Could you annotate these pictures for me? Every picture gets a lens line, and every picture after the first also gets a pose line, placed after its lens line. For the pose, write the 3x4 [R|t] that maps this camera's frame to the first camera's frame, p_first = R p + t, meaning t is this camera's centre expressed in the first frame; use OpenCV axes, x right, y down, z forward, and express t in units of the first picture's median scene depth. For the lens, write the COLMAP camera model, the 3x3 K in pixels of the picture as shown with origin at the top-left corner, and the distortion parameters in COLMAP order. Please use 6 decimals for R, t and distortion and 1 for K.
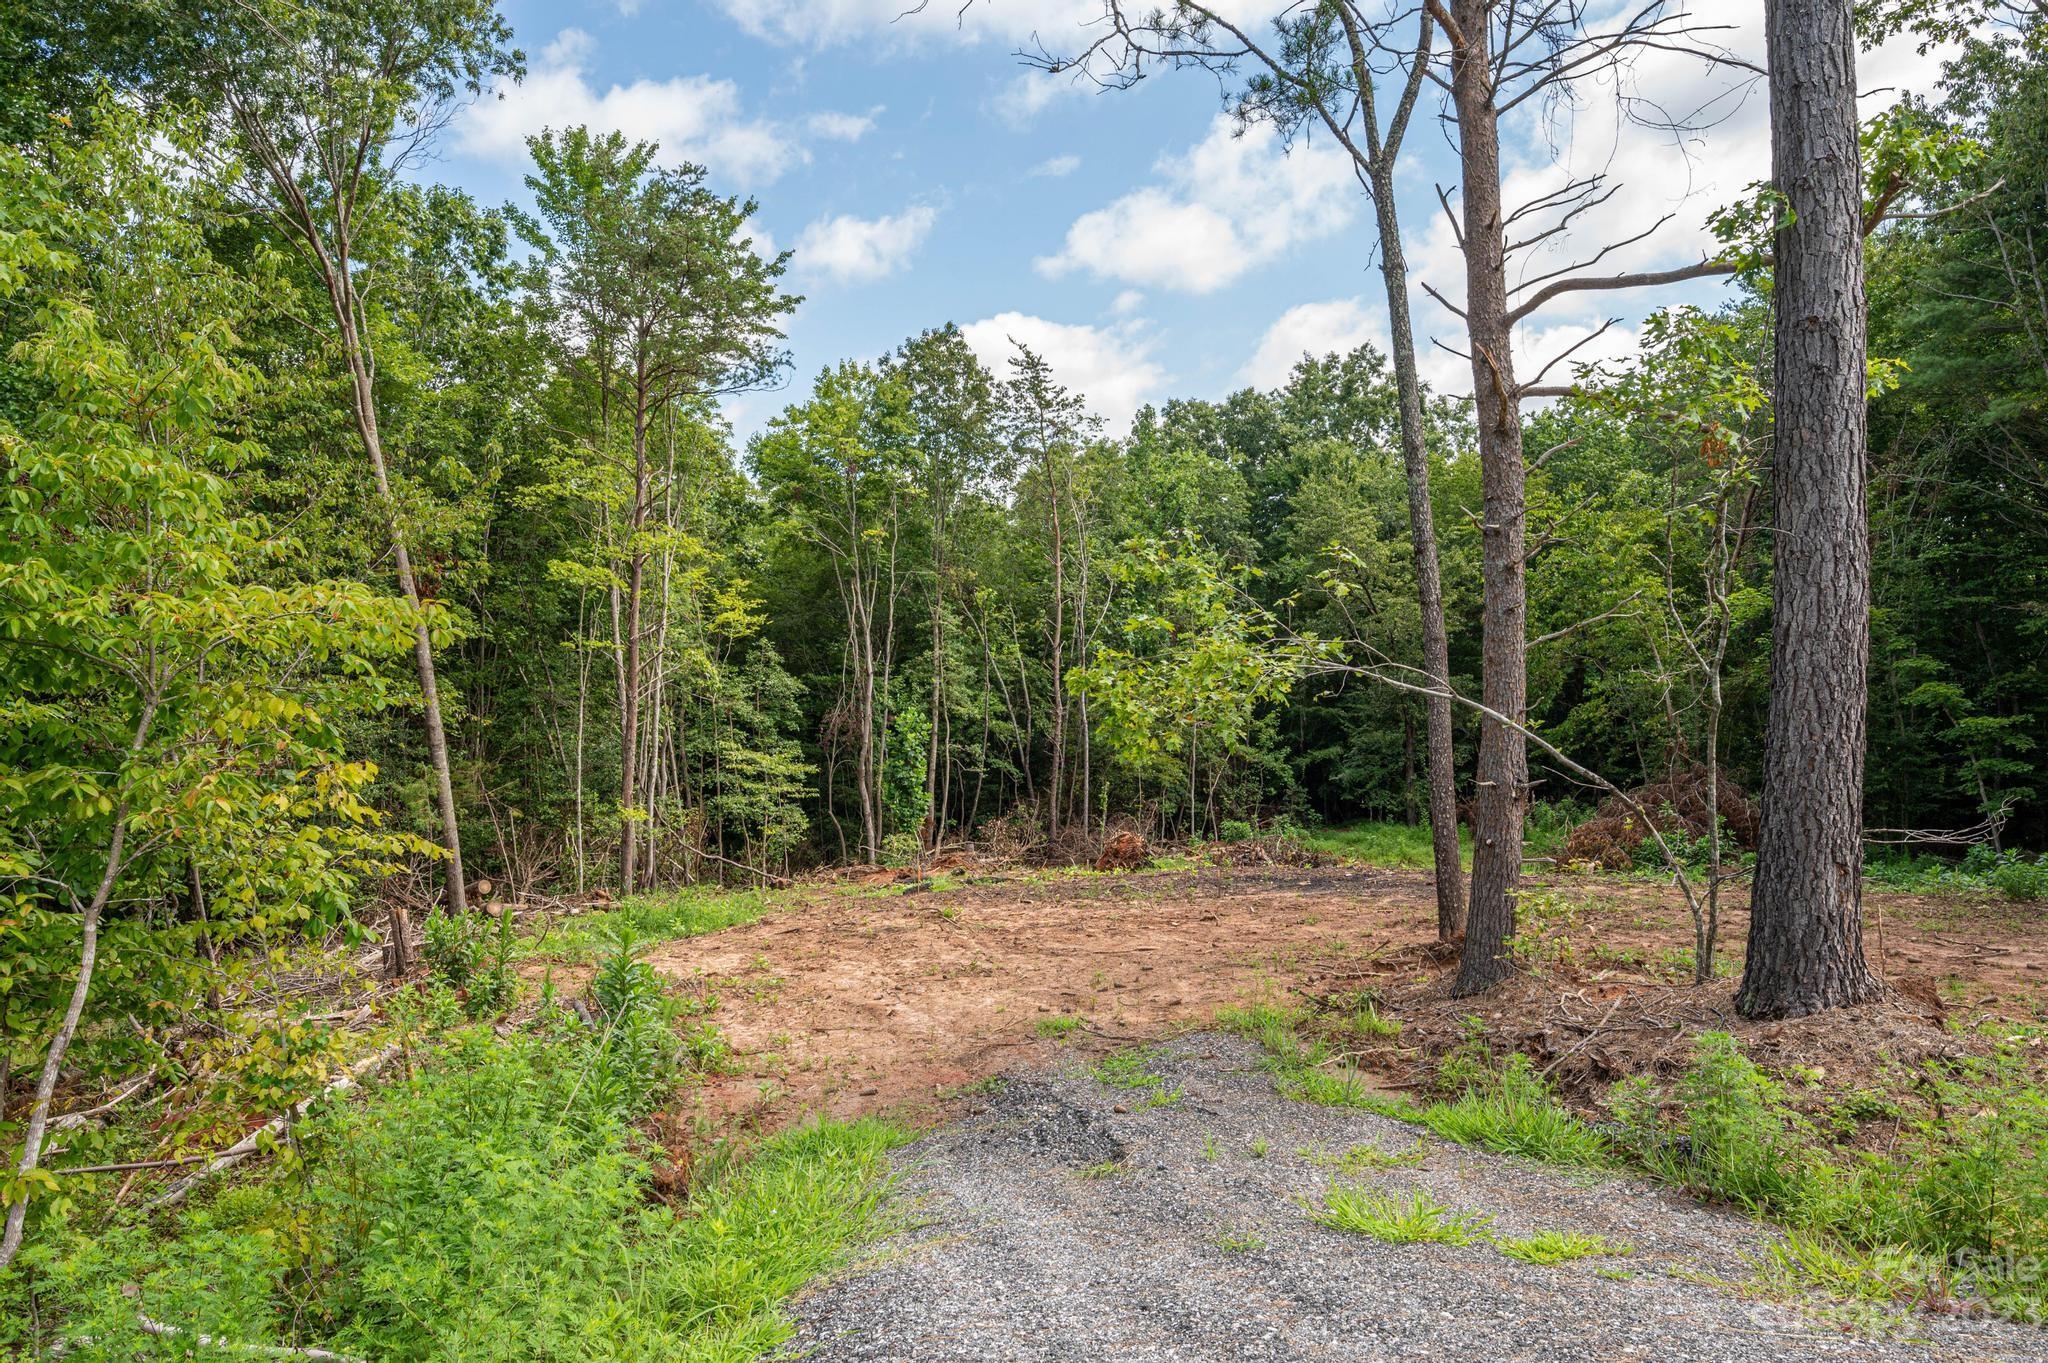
lens RADIAL K [[1404.4, 0, 1020.8], [0, 1404.4, 676.3], [0, 0, 1]] dist [-0.010701, 0.006747]
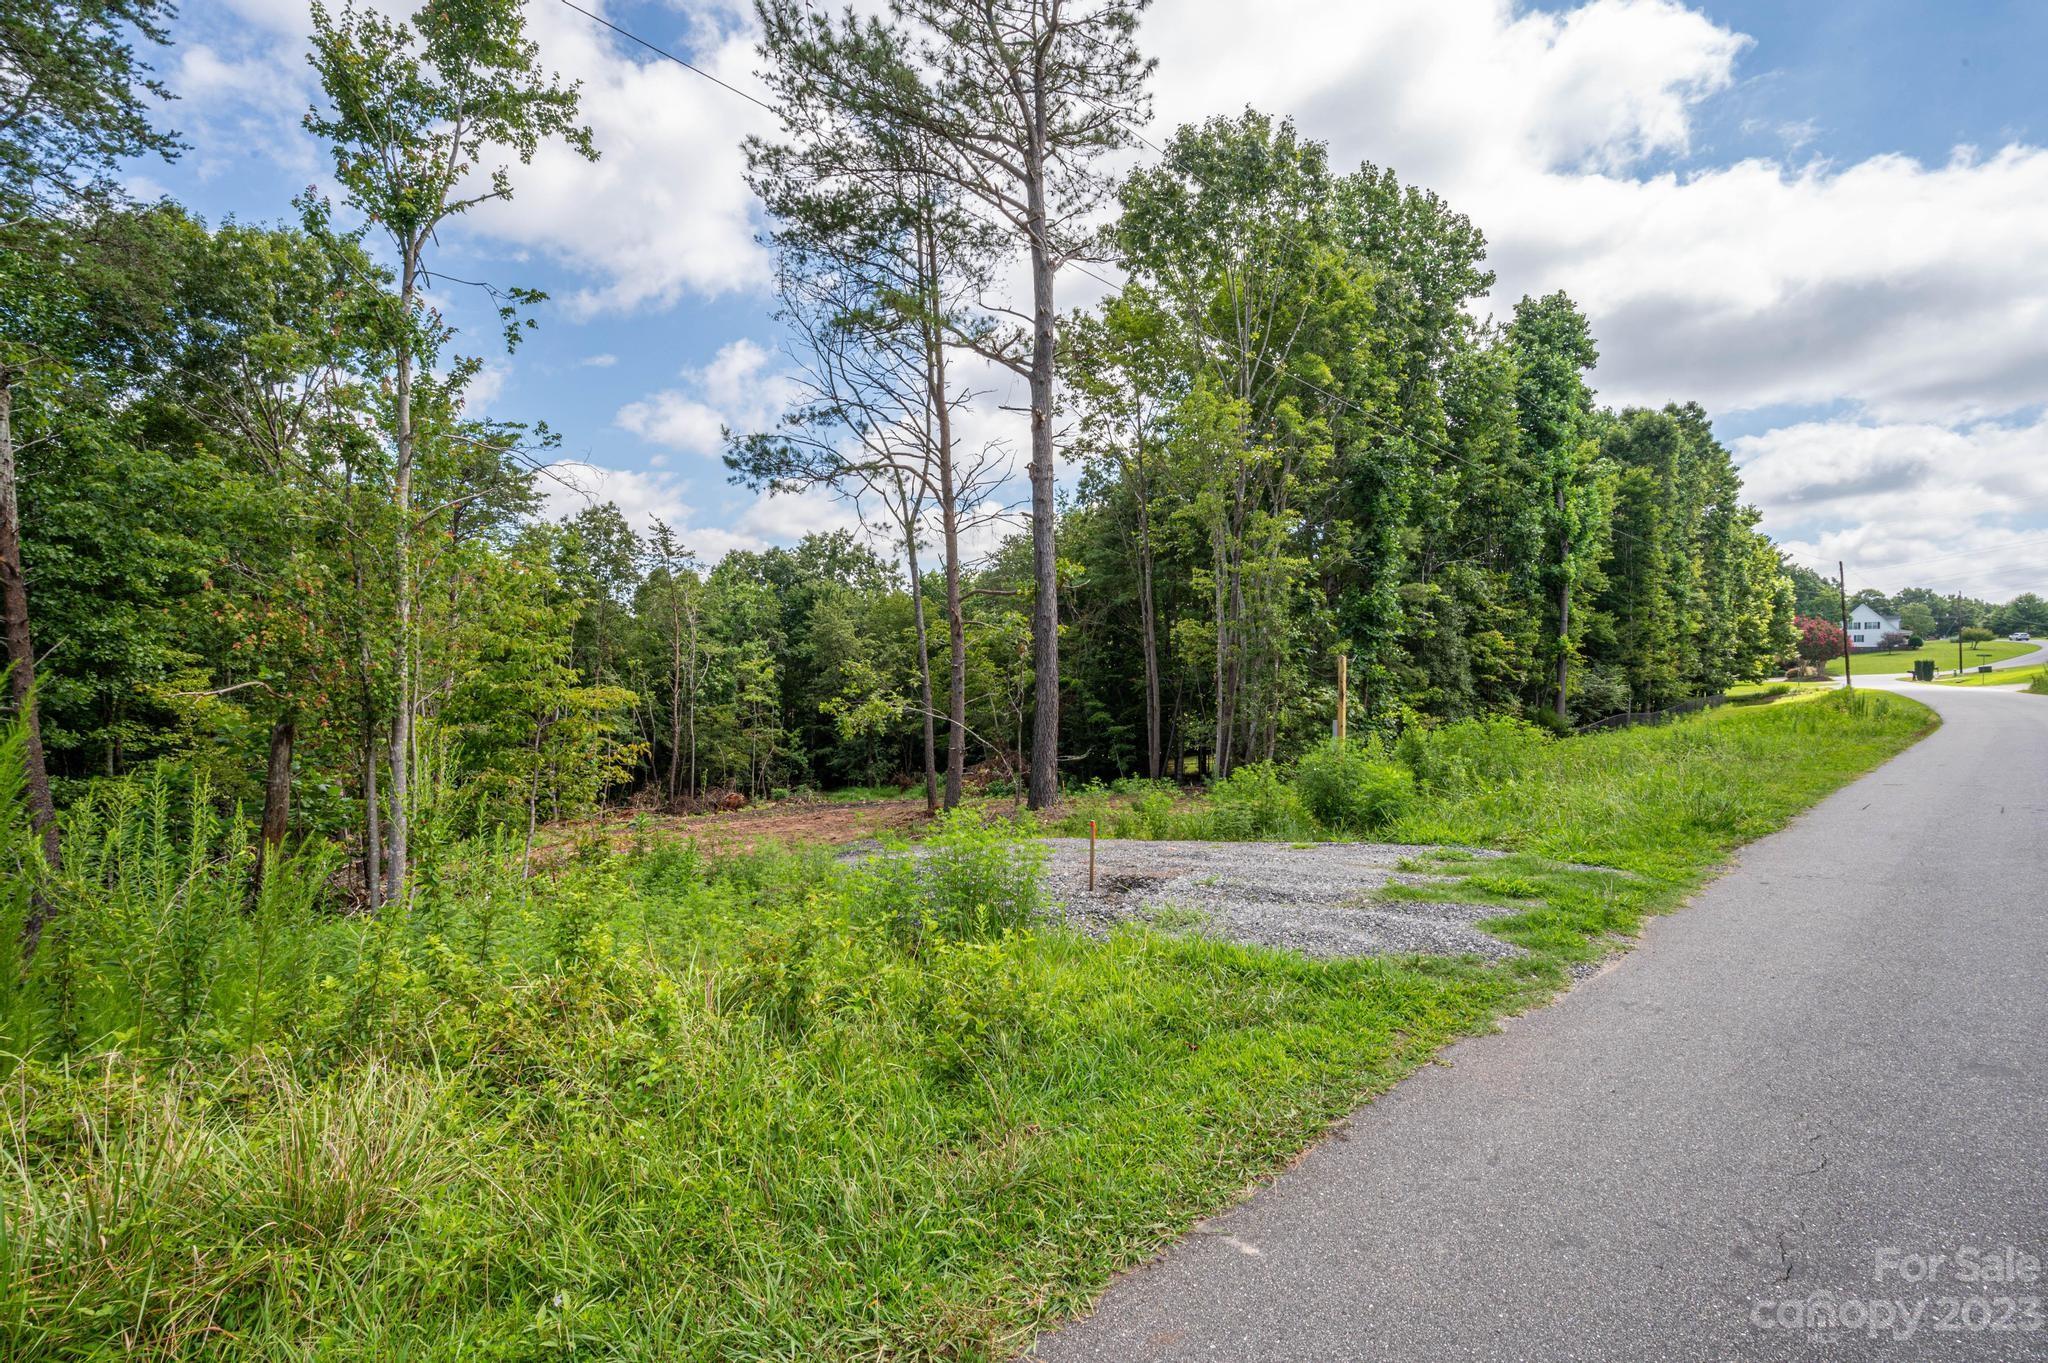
lens RADIAL K [[862.6, 0, 1003.0], [0, 862.6, 682.9], [0, 0, 1]] dist [-0.006708, 0.002877]
pose [[0.900749, 0.011625, 0.434184, -0.149337], [0.000857, 0.999592, -0.028540, -0.004164], [-0.434339, 0.026079, 0.900372, -0.287637]]
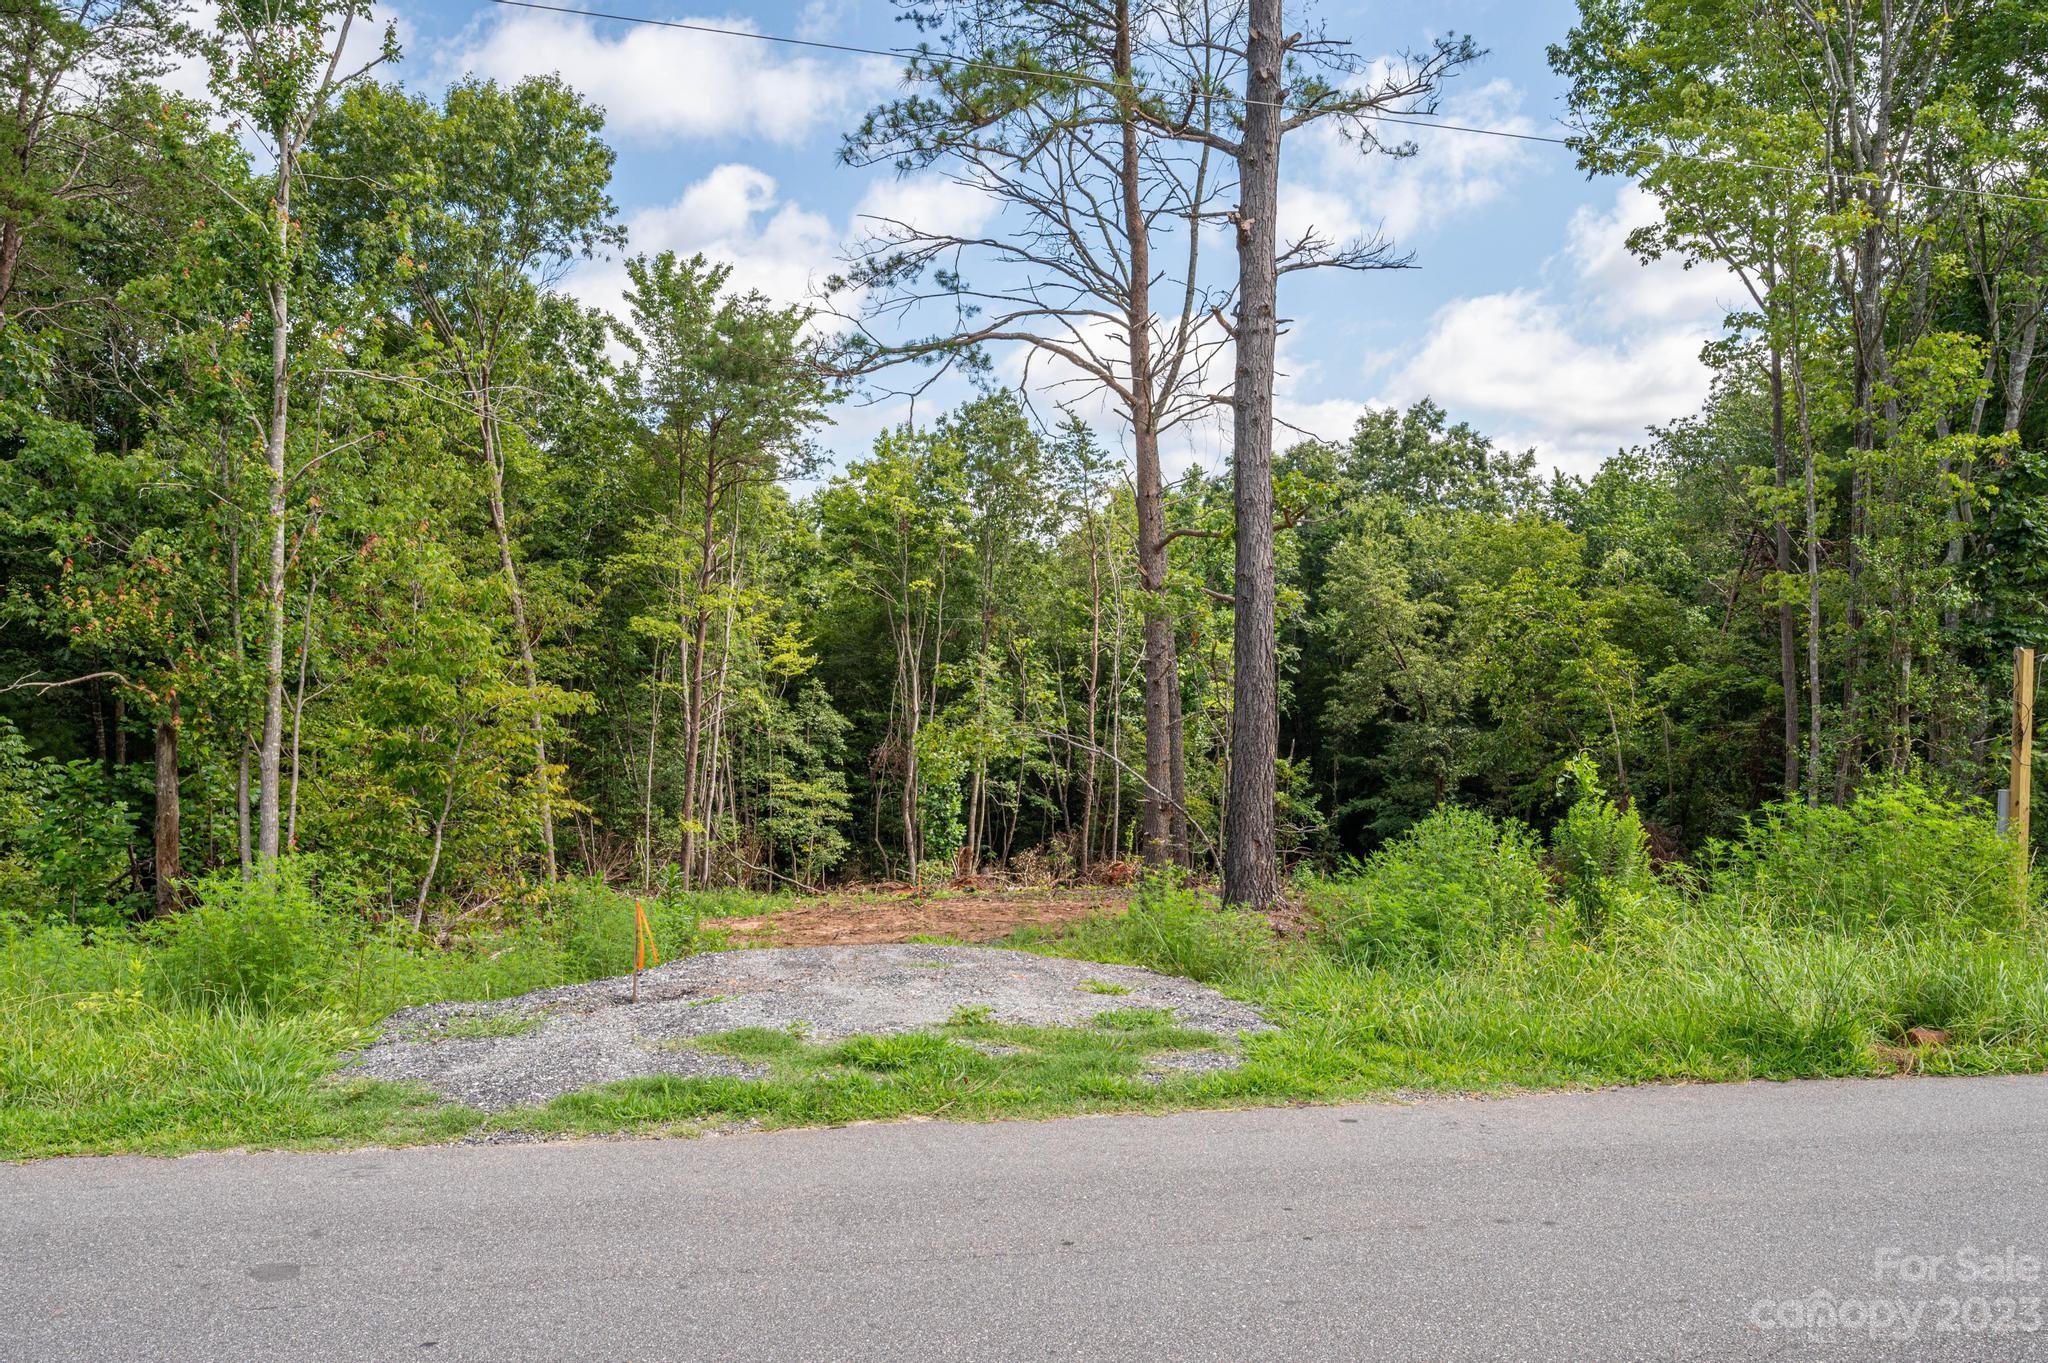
lens RADIAL K [[1569.6, 0, 1027.5], [0, 1569.6, 673.1], [0, 0, 1]] dist [0.009513, 0.000562]
pose [[0.997047, 0.030398, -0.070520, 0.122075], [-0.032076, 0.999226, -0.022776, -0.013975], [0.069773, 0.024971, 0.997250, -0.390998]]
